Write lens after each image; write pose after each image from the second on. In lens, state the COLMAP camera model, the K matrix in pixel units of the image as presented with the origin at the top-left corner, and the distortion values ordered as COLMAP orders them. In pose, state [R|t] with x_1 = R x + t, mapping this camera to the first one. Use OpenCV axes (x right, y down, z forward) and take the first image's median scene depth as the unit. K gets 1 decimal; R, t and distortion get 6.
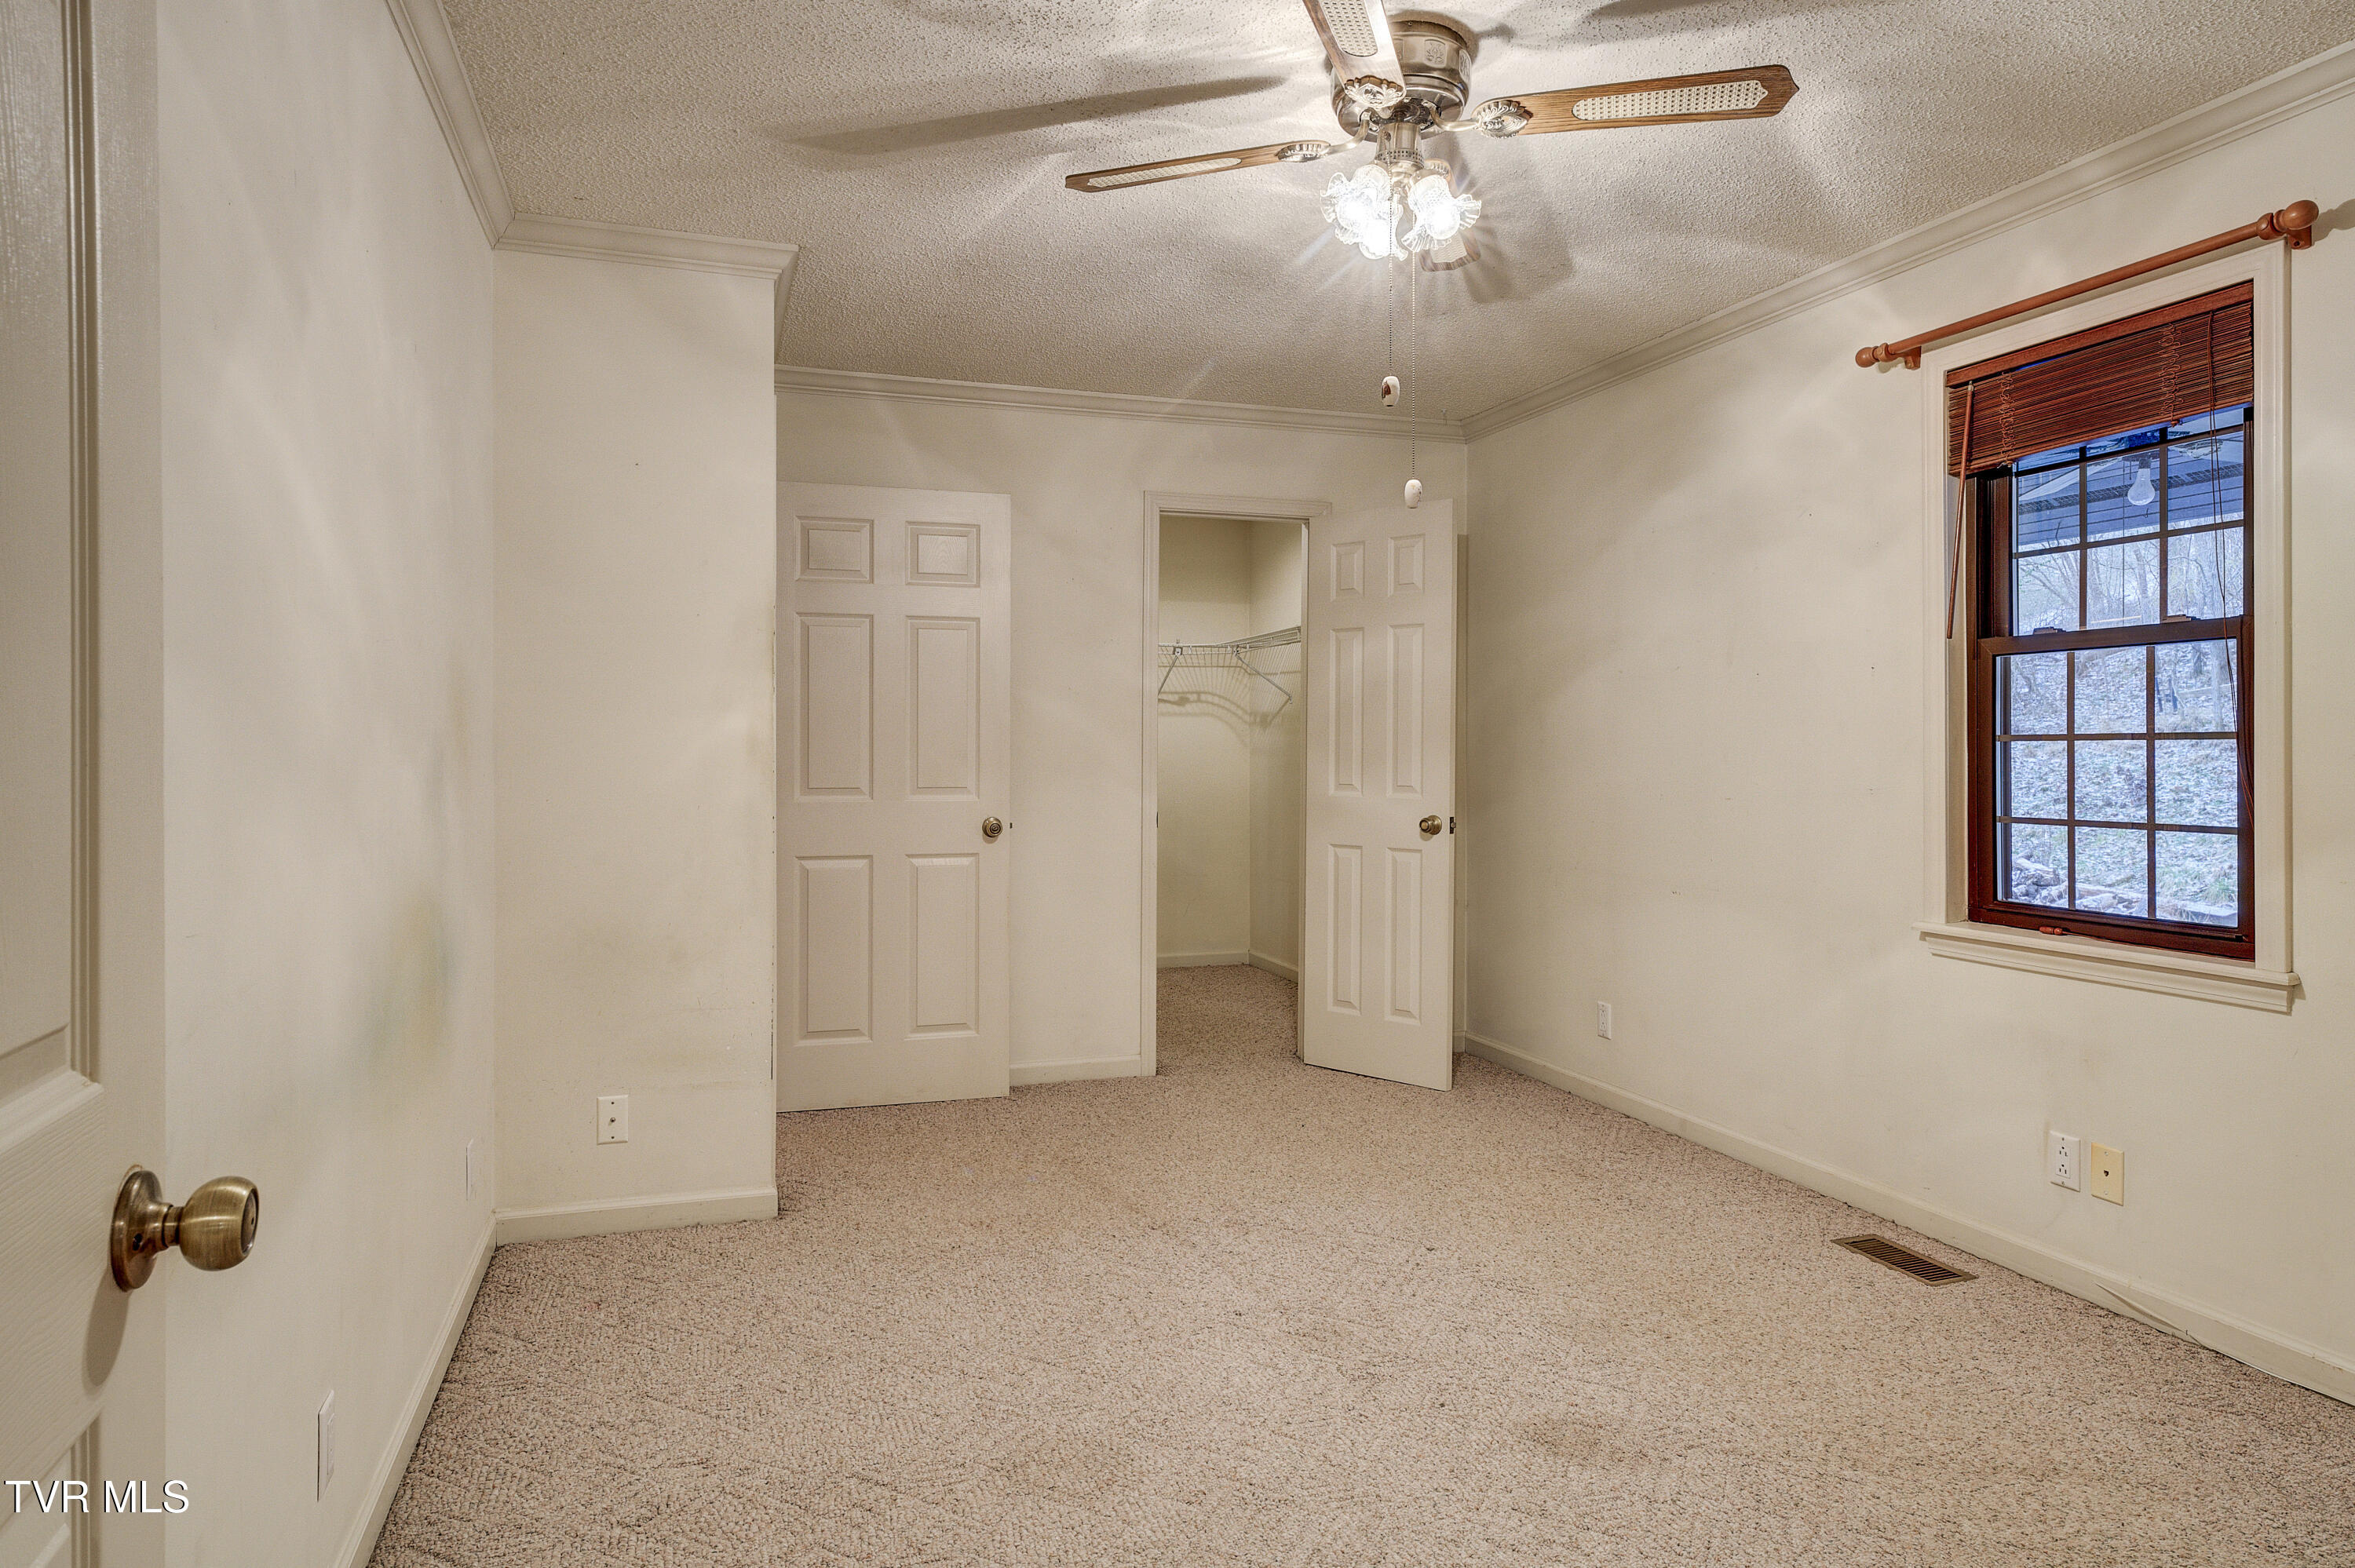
lens RADIAL K [[1403.8, 0, 1175.1], [0, 1403.8, 766.2], [0, 0, 1]] dist [0.011375, 0.001876]
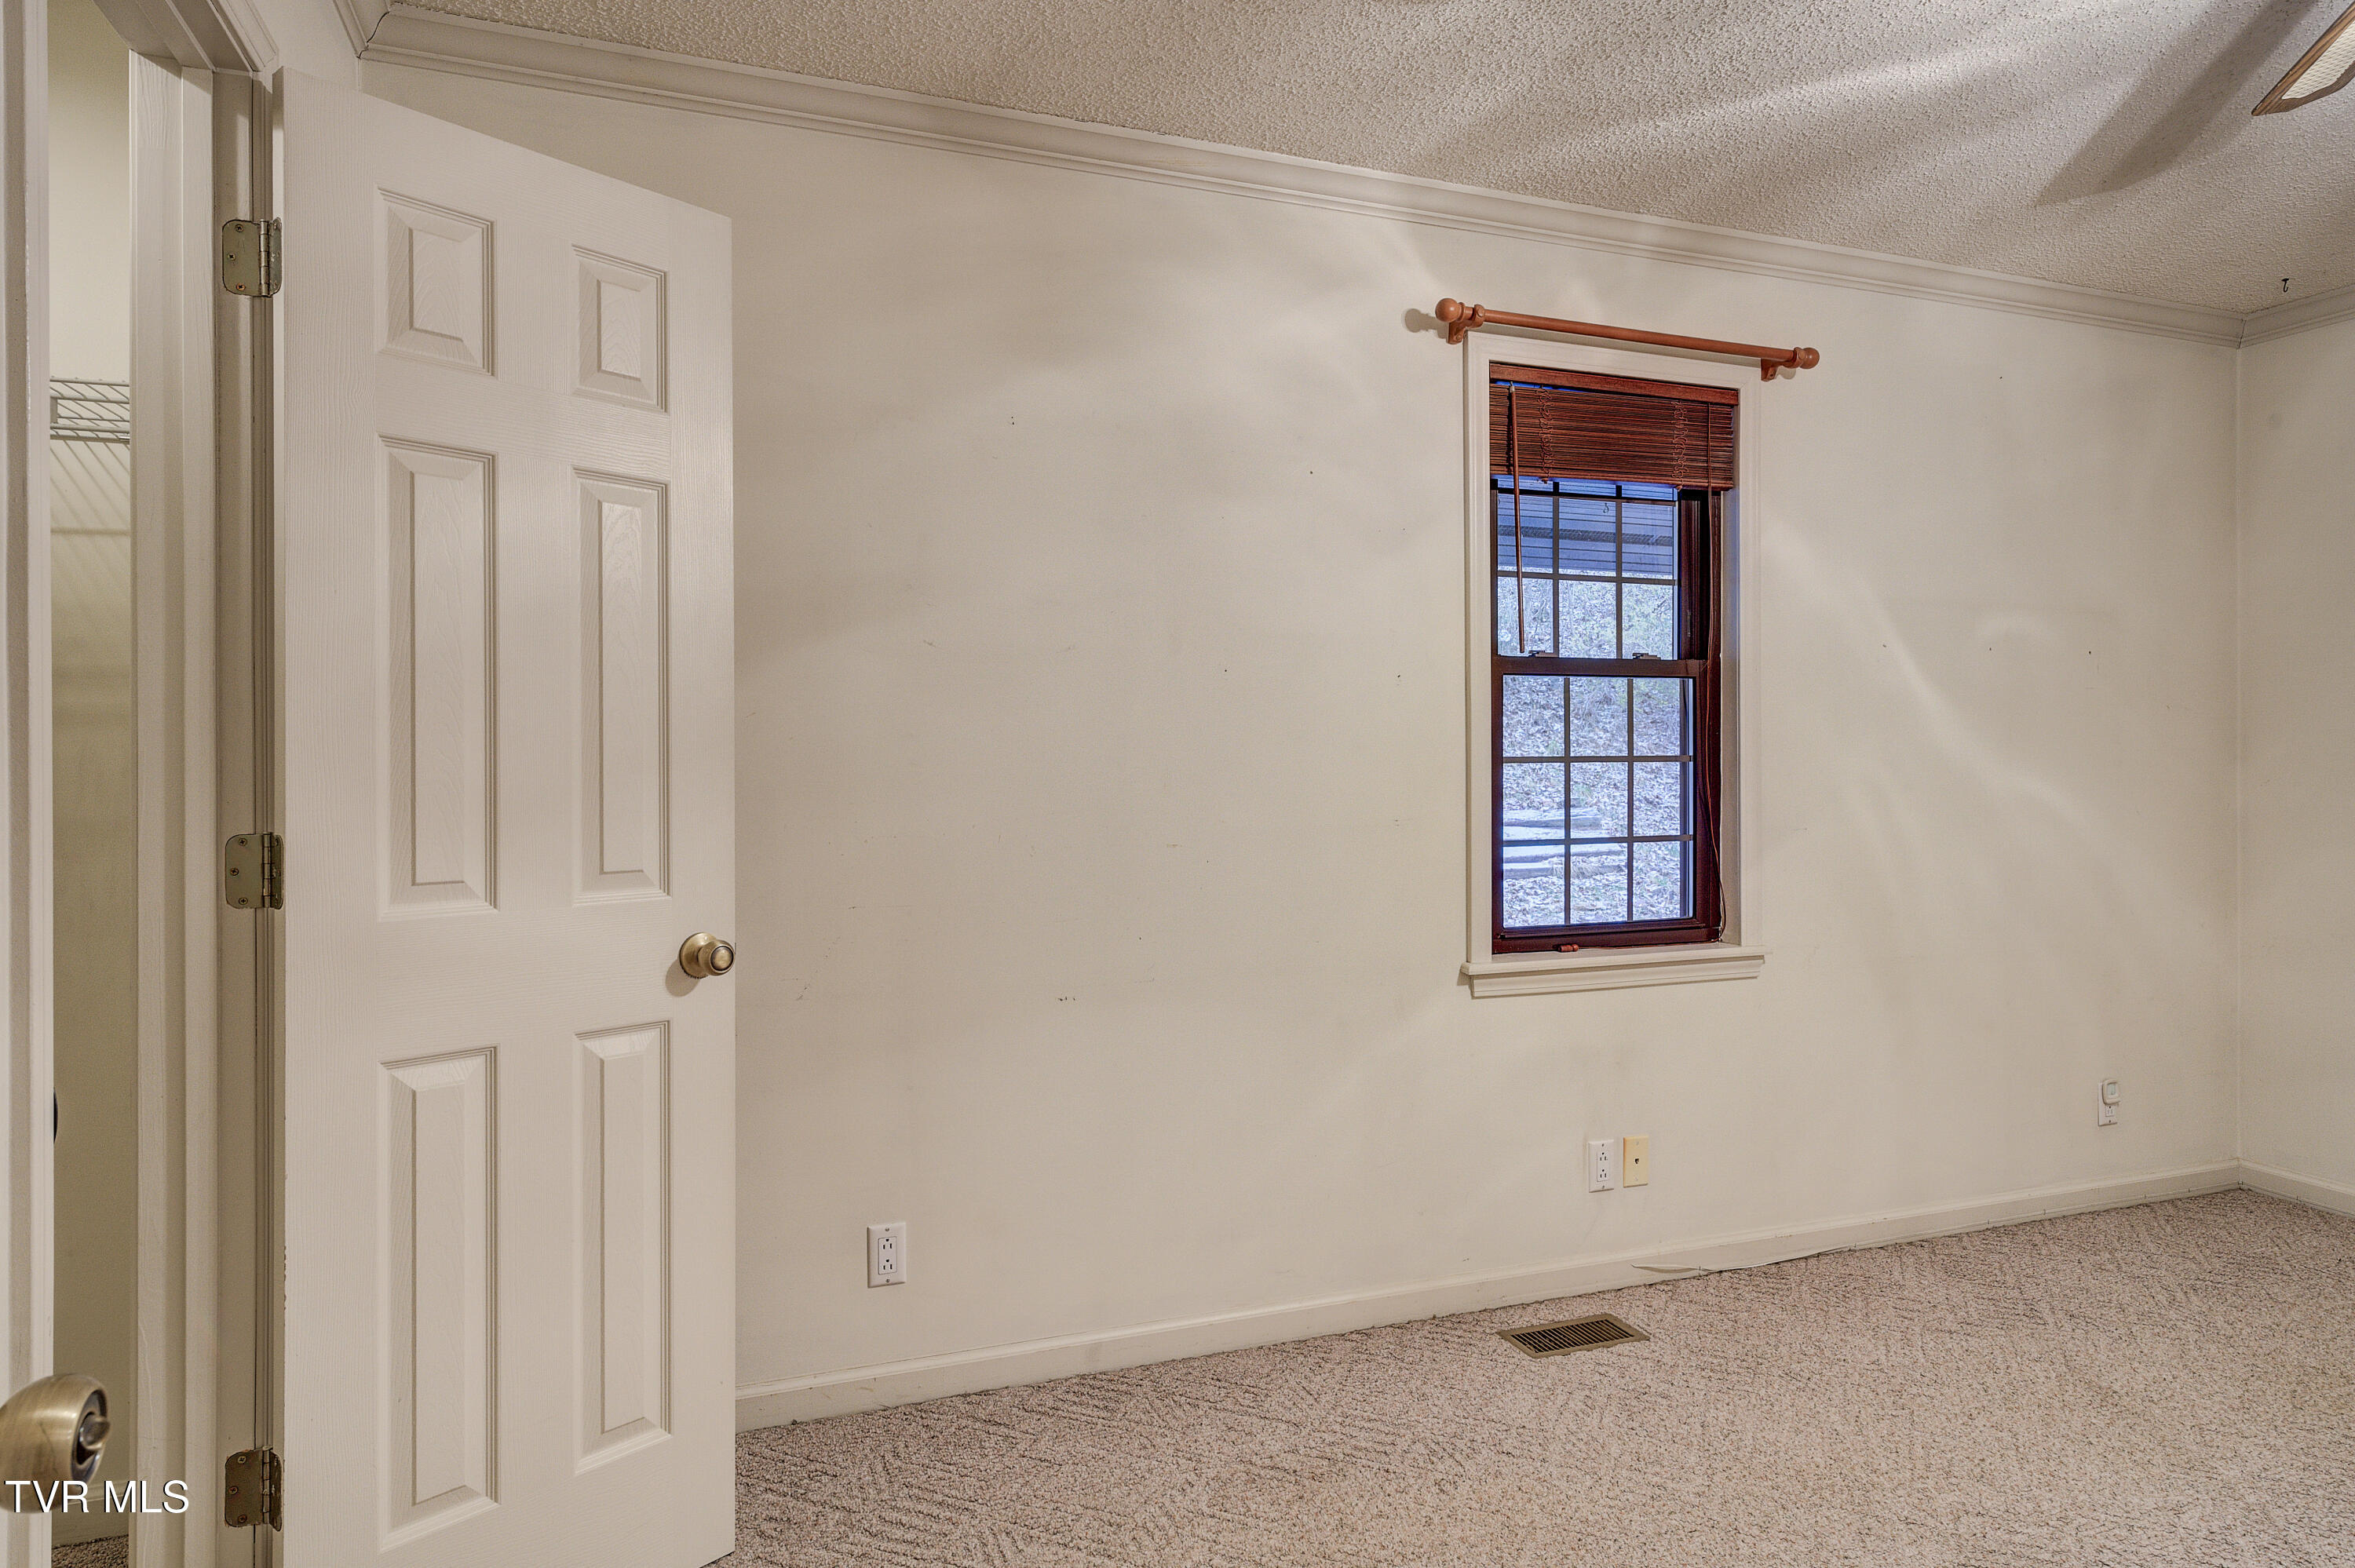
lens RADIAL K [[1403.8, 0, 1177.8], [0, 1403.8, 780.7], [0, 0, 1]] dist [0.011375, 0.001876]
pose [[-0.036134, -0.011034, 0.999286, -0.387477], [0.018085, 0.999768, 0.011693, -0.022508], [-0.999183, 0.018494, -0.035926, 1.318385]]
